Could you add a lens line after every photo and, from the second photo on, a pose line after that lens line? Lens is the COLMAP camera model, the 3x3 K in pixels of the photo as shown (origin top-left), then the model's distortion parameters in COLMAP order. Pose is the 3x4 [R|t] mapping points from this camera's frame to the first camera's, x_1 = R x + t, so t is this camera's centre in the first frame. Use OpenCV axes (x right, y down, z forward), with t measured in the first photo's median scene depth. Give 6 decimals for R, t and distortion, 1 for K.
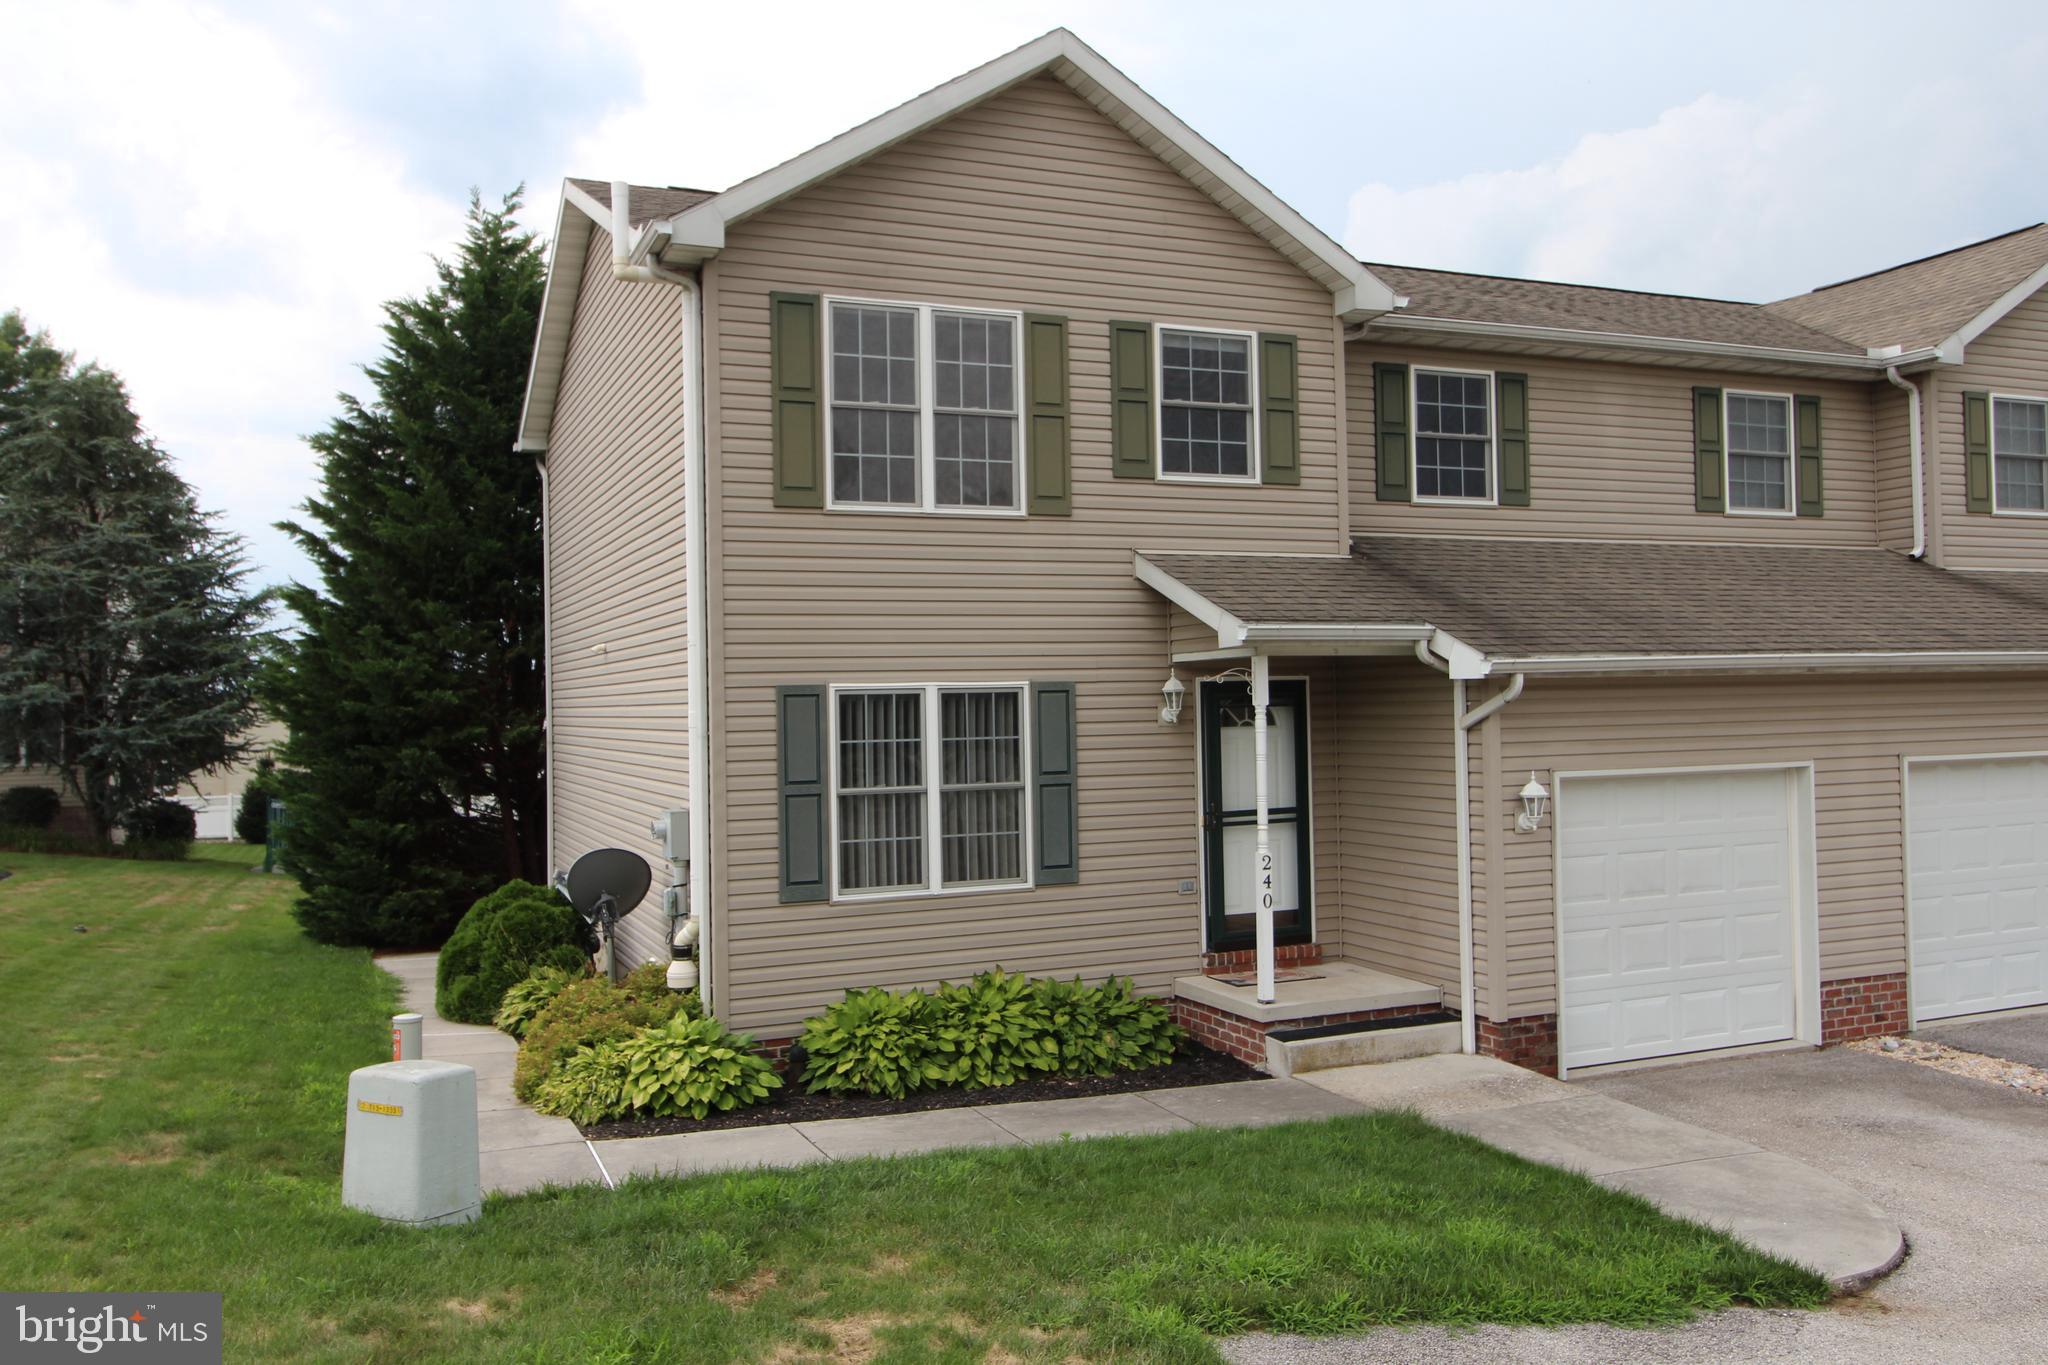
lens RADIAL K [[1633.3, 0, 1011.9], [0, 1633.3, 677.0], [0, 0, 1]] dist [0.018299, -0.016592]
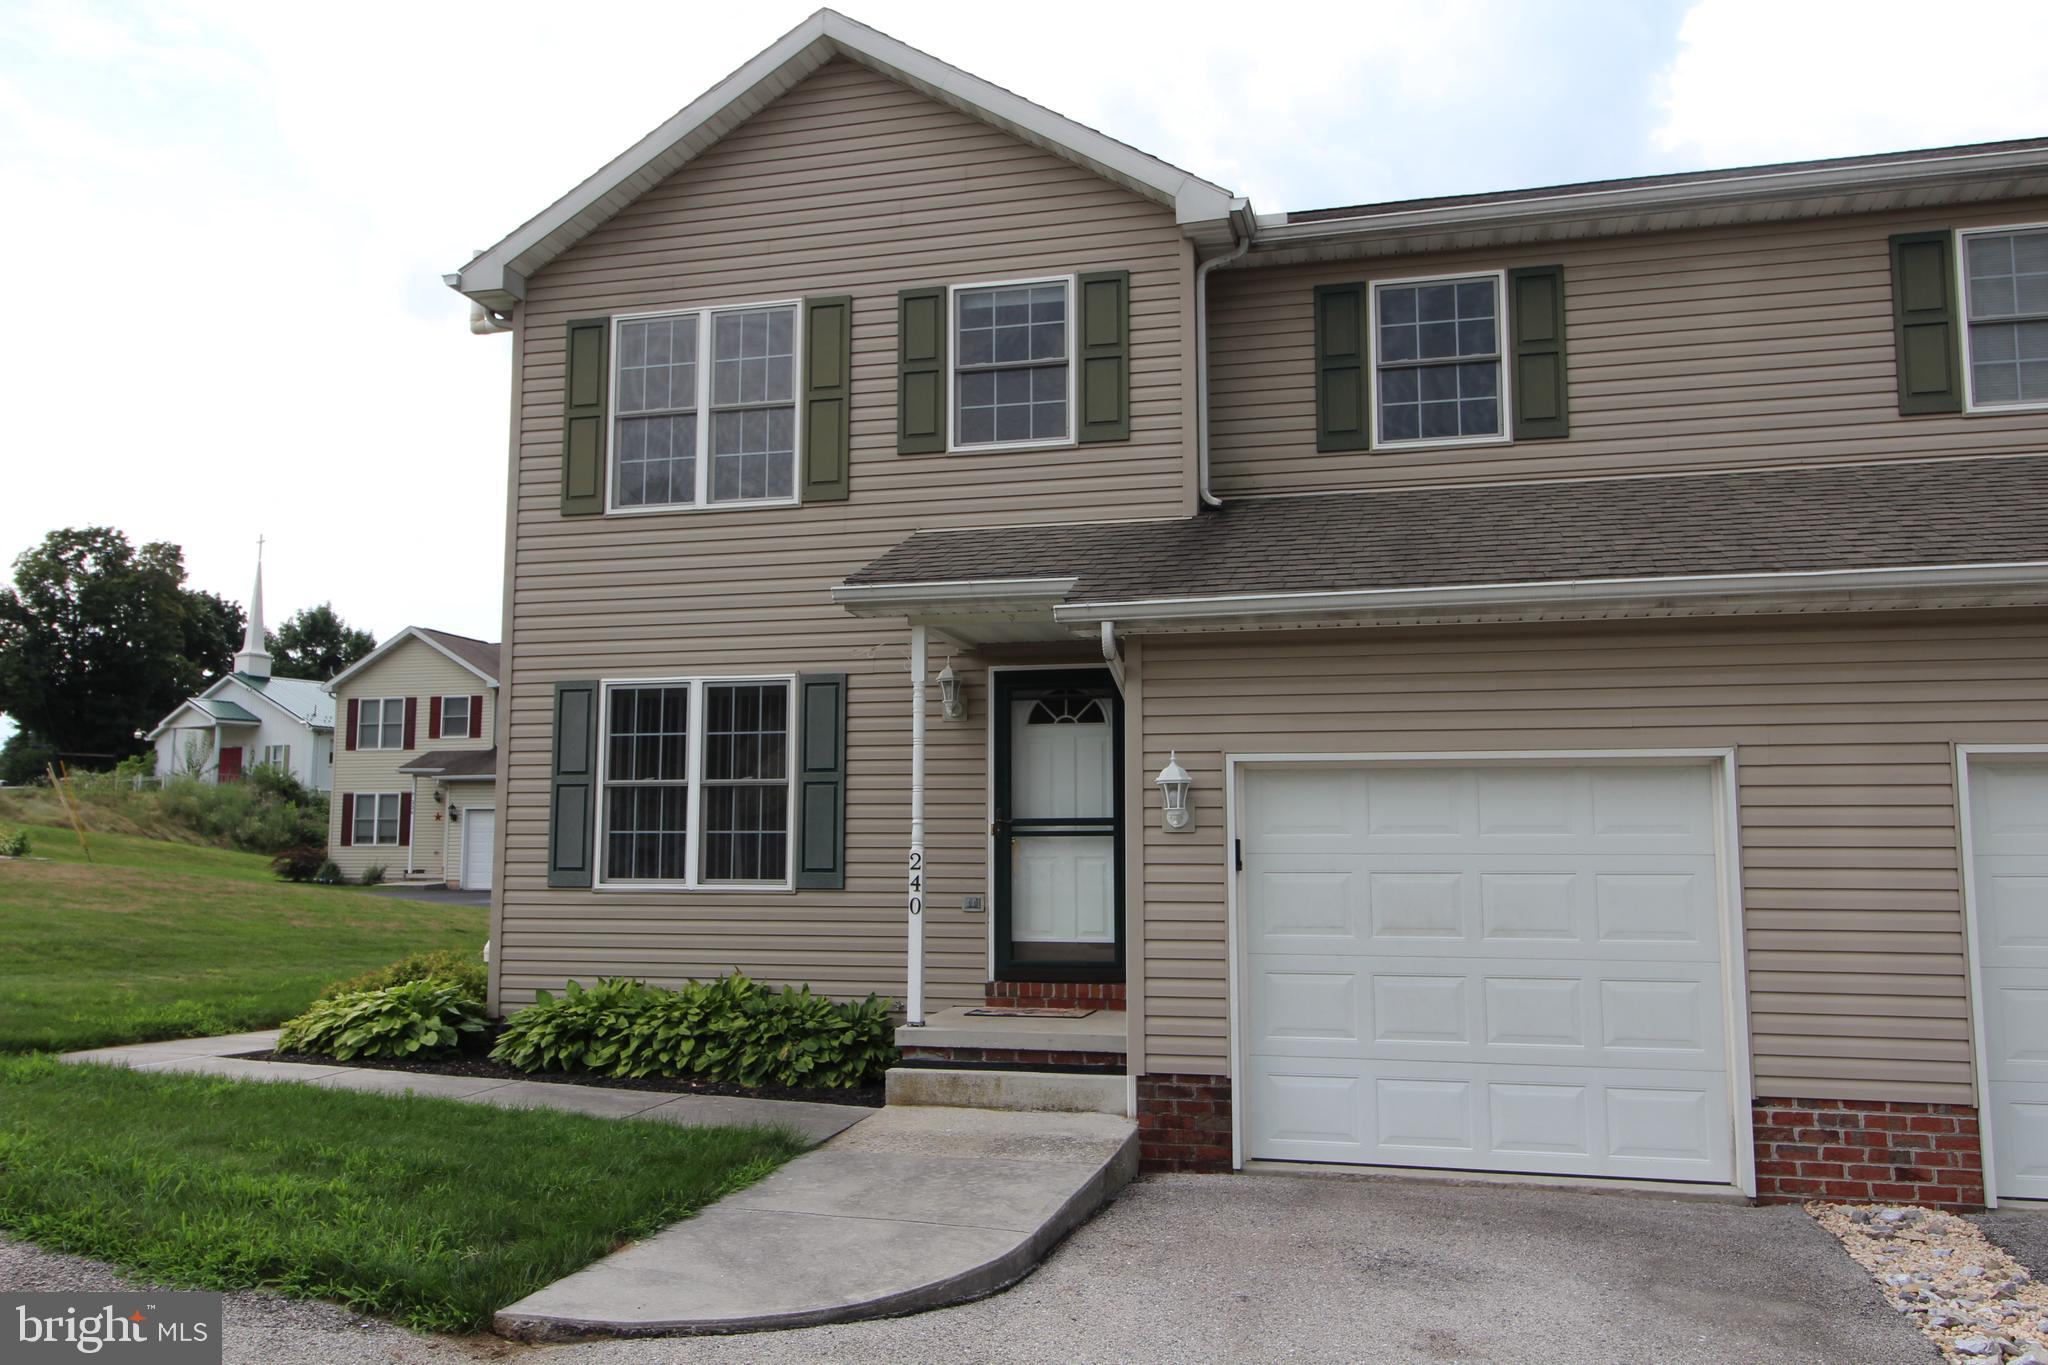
lens RADIAL K [[1633.3, 0, 1016.1], [0, 1633.3, 681.1], [0, 0, 1]] dist [0.018299, -0.016592]
pose [[0.782524, -0.045139, -0.620982, 0.681449], [-0.008012, 0.996556, -0.082534, 0.081924], [0.622569, 0.069560, 0.779467, 0.321273]]
